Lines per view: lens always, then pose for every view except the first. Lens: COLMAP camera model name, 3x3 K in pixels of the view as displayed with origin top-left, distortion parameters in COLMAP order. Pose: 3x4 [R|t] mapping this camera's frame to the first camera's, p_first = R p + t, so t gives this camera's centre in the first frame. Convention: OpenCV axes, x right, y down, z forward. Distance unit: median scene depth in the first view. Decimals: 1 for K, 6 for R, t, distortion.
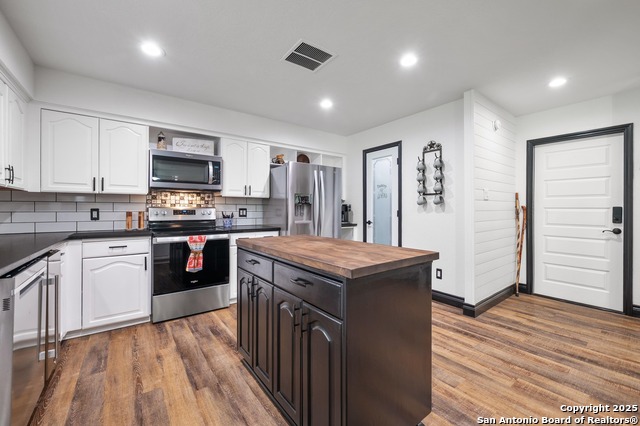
lens RADIAL K [[256.0, 0, 319.7], [0, 256.0, 209.2], [0, 0, 1]] dist [-0.002630, 0.000224]
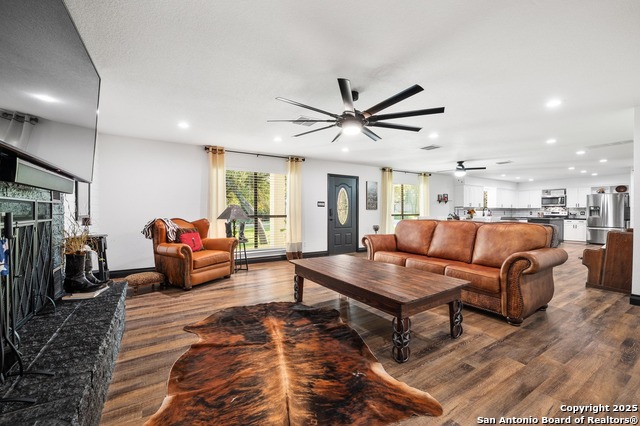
lens RADIAL K [[265.4, 0, 320.0], [0, 265.4, 213.0], [0, 0, 1]] dist [-0.000043, -0.000049]
pose [[-0.090866, 0.005464, -0.995848, 3.138528], [-0.003501, 0.999977, 0.005806, 0.004166], [0.995857, 0.004014, -0.090845, -1.691883]]
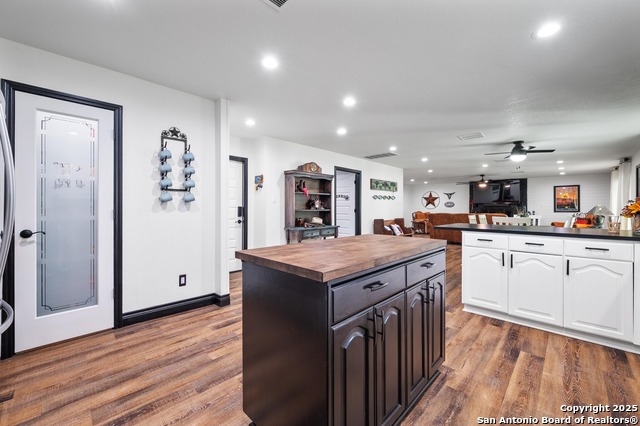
lens RADIAL K [[256.0, 0, 319.7], [0, 256.0, 209.2], [0, 0, 1]] dist [-0.002630, 0.000224]
pose [[-0.146055, -0.002948, 0.989272, -0.483825], [-0.002134, 0.999994, 0.002665, 0.001600], [-0.989274, -0.001722, -0.146060, 0.665281]]
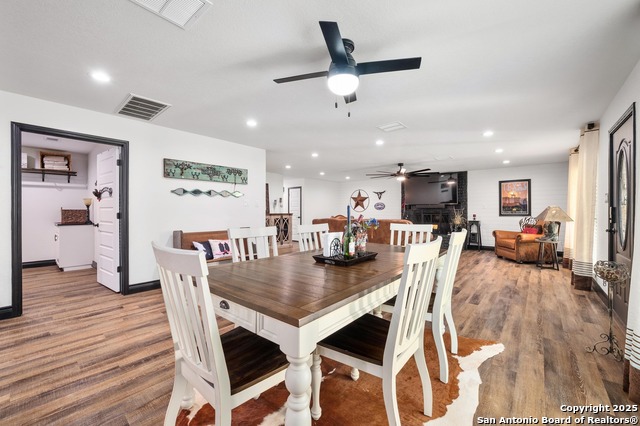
lens RADIAL K [[254.2, 0, 319.5], [0, 254.2, 210.8], [0, 0, 1]] dist [-0.005146, -0.000086]
pose [[-0.207567, 0.001750, 0.978219, 0.282182], [-0.000606, 0.999998, -0.001917, -0.002031], [-0.978221, -0.000990, -0.207566, -0.564679]]
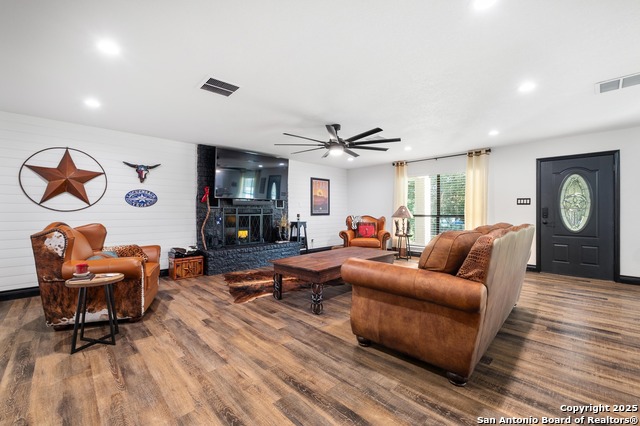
lens RADIAL K [[262.9, 0, 319.1], [0, 262.9, 212.2], [0, 0, 1]] dist [-0.003600, -0.000342]
pose [[-0.992699, 0.000801, -0.120612, 2.440272], [0.000151, 0.999985, 0.005396, 0.001432], [0.120614, 0.005339, -0.992685, -0.444570]]
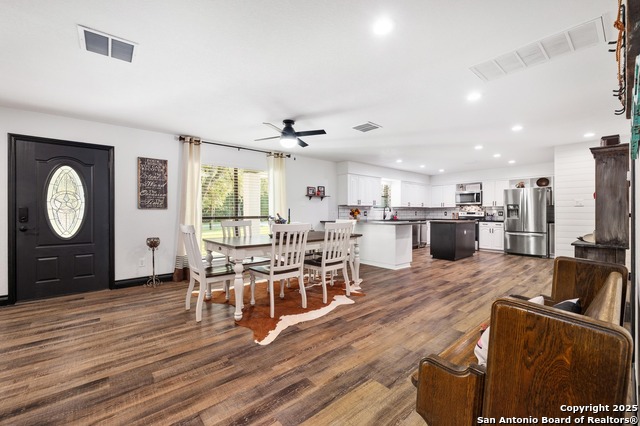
lens RADIAL K [[262.9, 0, 319.1], [0, 262.9, 212.2], [0, 0, 1]] dist [-0.003600, -0.000342]
pose [[0.051647, -0.001024, -0.998665, 2.056787], [0.000129, 0.999999, -0.001018, 0.003569], [0.998665, -0.000076, 0.051647, -0.673439]]
